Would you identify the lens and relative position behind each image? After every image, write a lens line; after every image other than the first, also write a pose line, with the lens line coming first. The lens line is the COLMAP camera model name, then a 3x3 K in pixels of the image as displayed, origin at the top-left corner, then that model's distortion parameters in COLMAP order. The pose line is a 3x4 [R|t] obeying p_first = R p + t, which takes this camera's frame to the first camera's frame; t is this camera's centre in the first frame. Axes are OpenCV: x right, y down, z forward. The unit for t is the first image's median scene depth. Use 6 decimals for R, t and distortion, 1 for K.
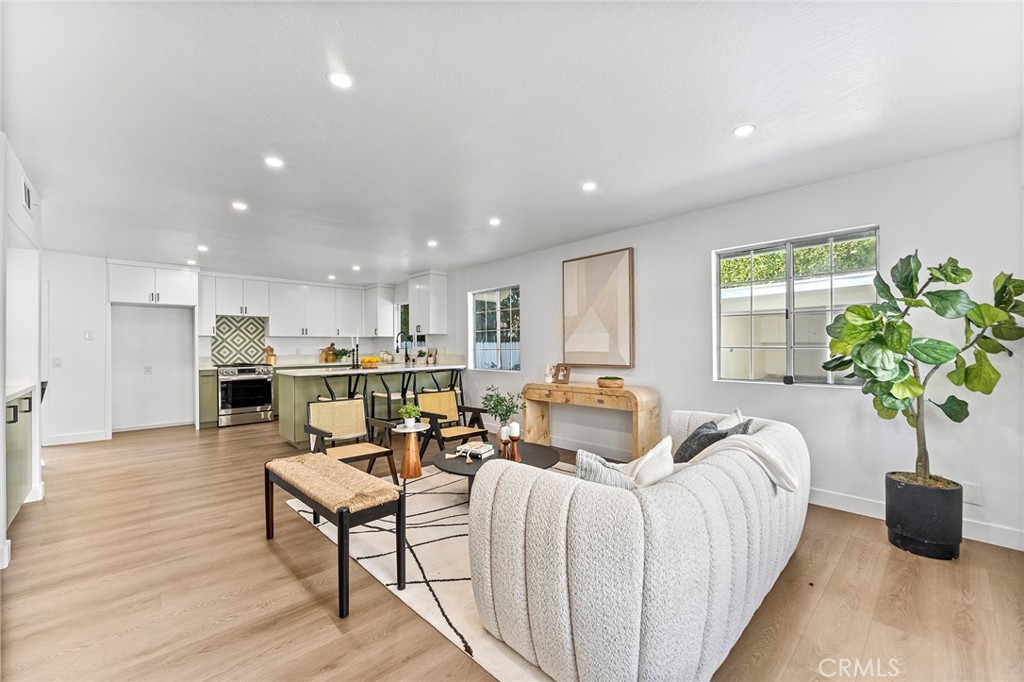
lens RADIAL K [[408.9, 0, 525.0], [0, 408.9, 347.5], [0, 0, 1]] dist [-0.004304, -0.000314]
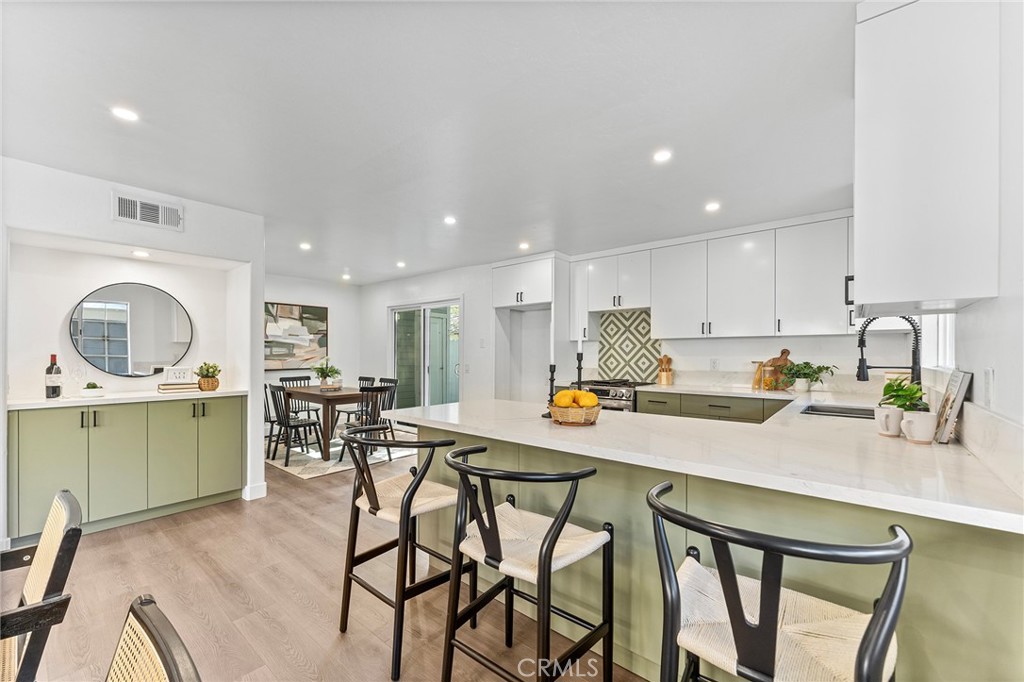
lens RADIAL K [[408.9, 0, 512.0], [0, 408.9, 355.5], [0, 0, 1]] dist [-0.004304, -0.000314]
pose [[0.096239, 0.011224, -0.995295, -0.036332], [-0.006009, 0.999925, 0.010695, -0.008201], [0.995340, 0.004952, 0.096299, 0.755613]]
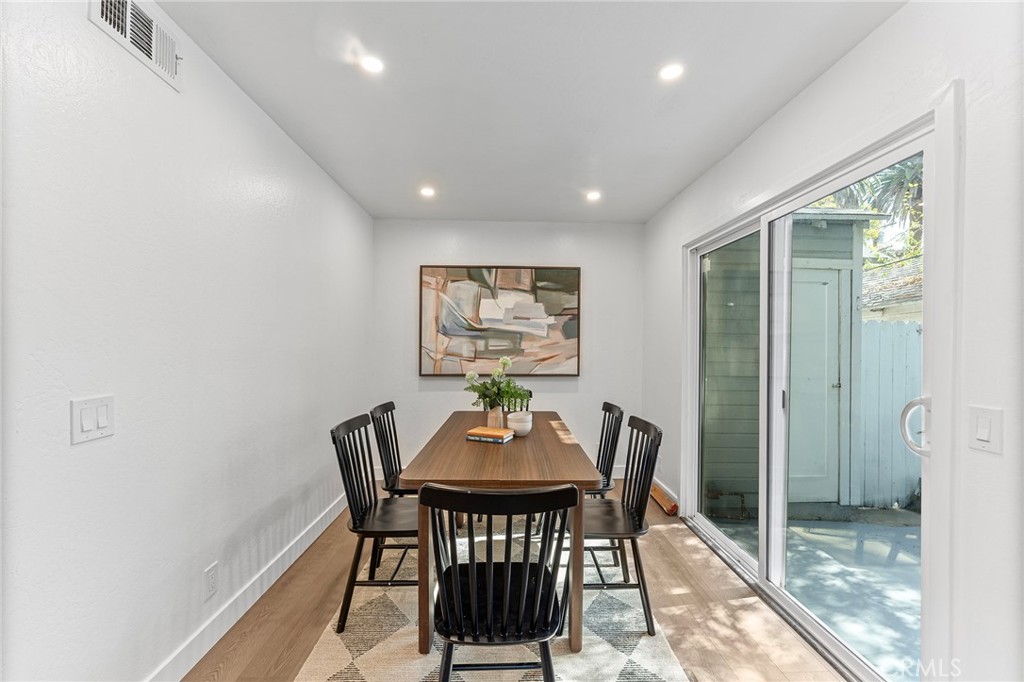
lens RADIAL K [[408.9, 0, 513.4], [0, 408.9, 347.2], [0, 0, 1]] dist [-0.004304, -0.000314]
pose [[-0.688066, 0.000135, -0.725648, -0.651109], [-0.006534, 0.999958, 0.006381, -0.005627], [0.725619, 0.009132, -0.688036, 0.719891]]
